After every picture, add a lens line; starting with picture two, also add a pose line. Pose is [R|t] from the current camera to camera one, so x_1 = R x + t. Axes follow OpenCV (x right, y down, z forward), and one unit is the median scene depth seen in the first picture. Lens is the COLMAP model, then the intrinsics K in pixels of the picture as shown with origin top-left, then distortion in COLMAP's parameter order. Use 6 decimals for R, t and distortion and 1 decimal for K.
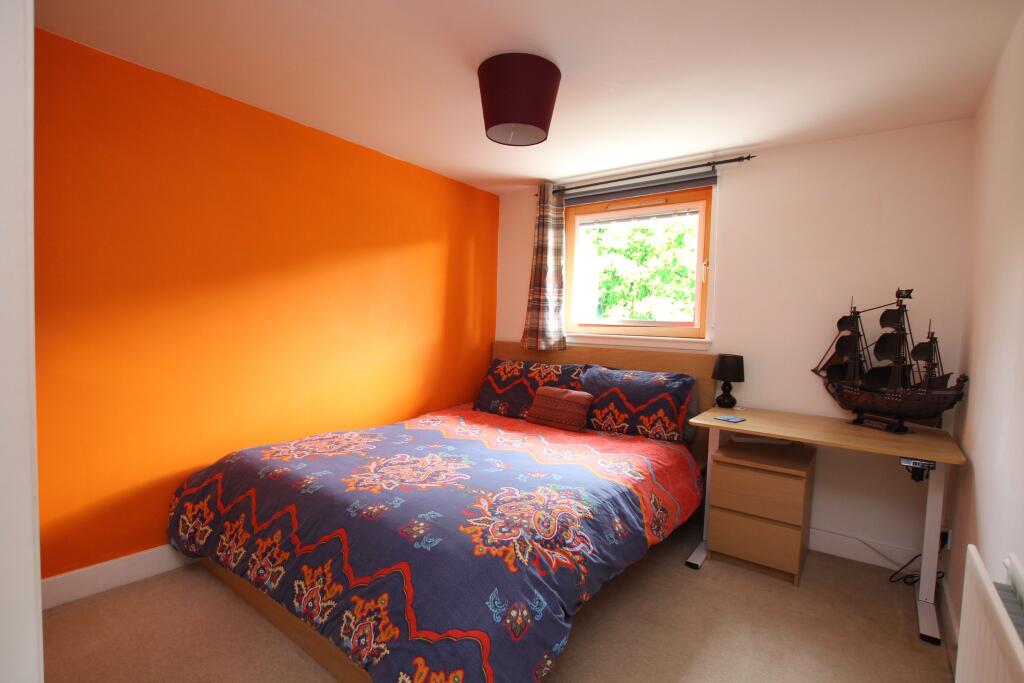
lens RADIAL K [[474.1, 0, 513.7], [0, 474.1, 351.3], [0, 0, 1]] dist [-0.036986, 0.000940]
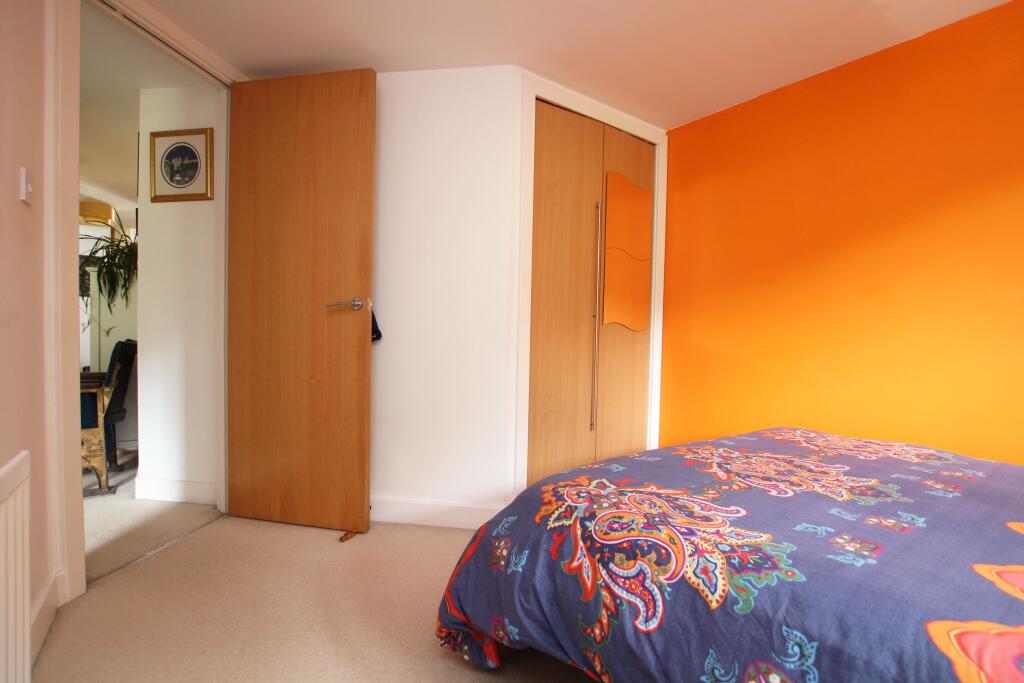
lens RADIAL K [[474.1, 0, 513.7], [0, 474.1, 351.3], [0, 0, 1]] dist [-0.036986, 0.000940]
pose [[-0.288116, -0.008795, -0.957555, 0.781720], [-0.080785, 0.996616, 0.015154, 0.121862], [0.954182, 0.081722, -0.287851, 1.065201]]
